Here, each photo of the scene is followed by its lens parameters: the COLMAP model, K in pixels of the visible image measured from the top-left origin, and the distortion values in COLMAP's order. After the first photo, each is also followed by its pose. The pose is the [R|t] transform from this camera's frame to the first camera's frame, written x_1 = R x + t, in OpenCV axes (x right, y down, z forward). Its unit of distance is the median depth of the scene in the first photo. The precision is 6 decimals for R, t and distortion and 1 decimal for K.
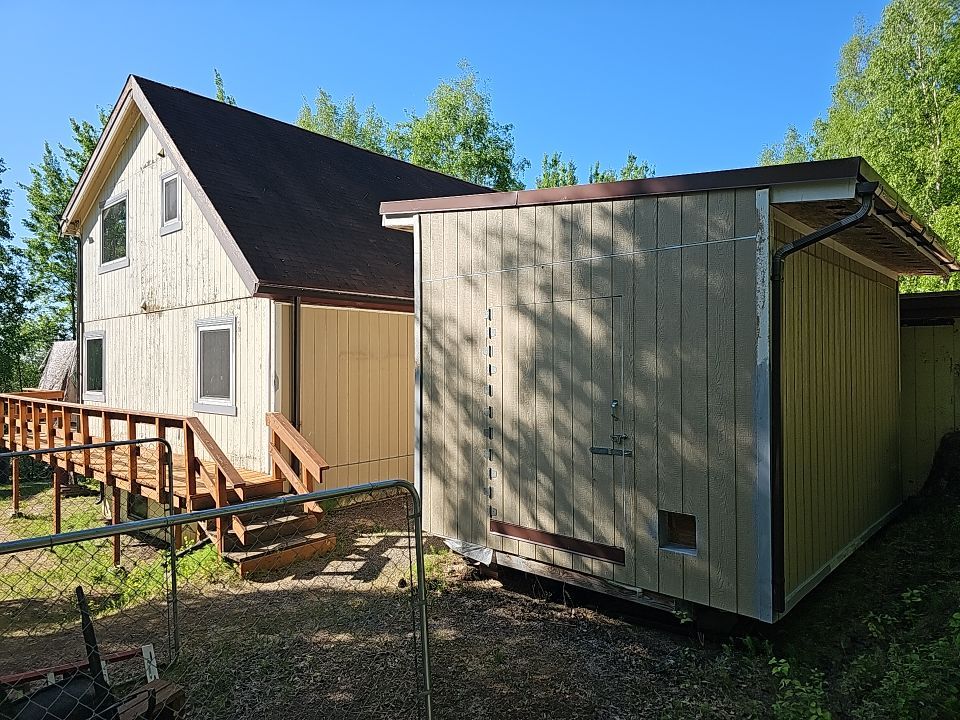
lens RADIAL K [[643.5, 0, 480.0], [0, 643.5, 360.0], [0, 0, 1]] dist [0.049267, -0.037337]
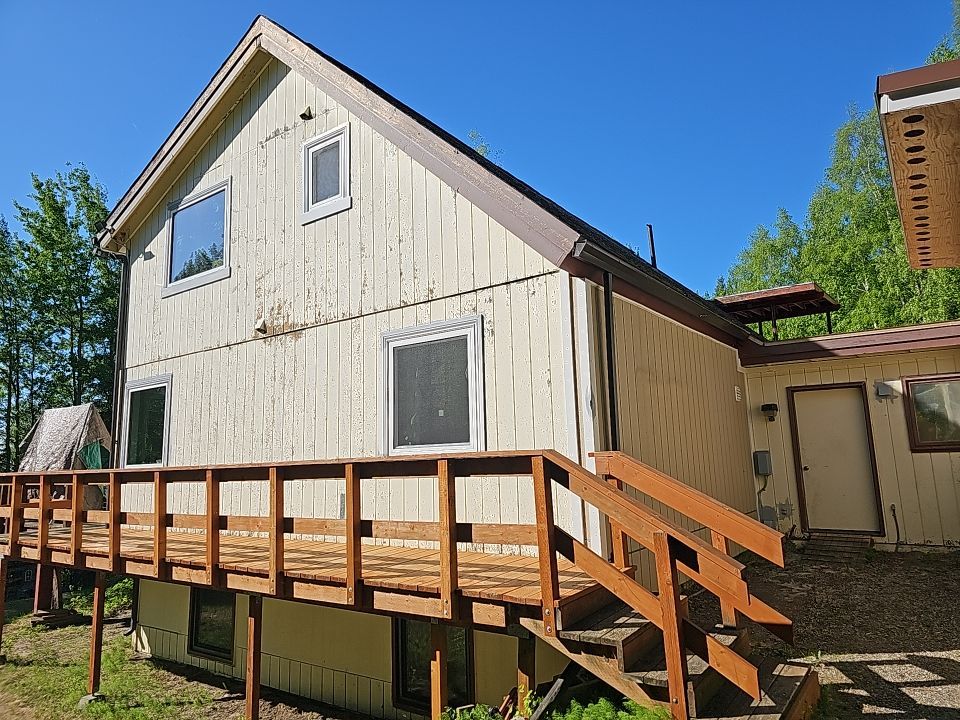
lens RADIAL K [[643.5, 0, 480.0], [0, 643.5, 360.0], [0, 0, 1]] dist [0.049267, -0.037337]
pose [[0.993069, -0.005053, 0.117424, -0.320212], [0.023068, 0.988023, -0.152575, 0.053460], [-0.115246, 0.154226, 0.981291, 0.264652]]
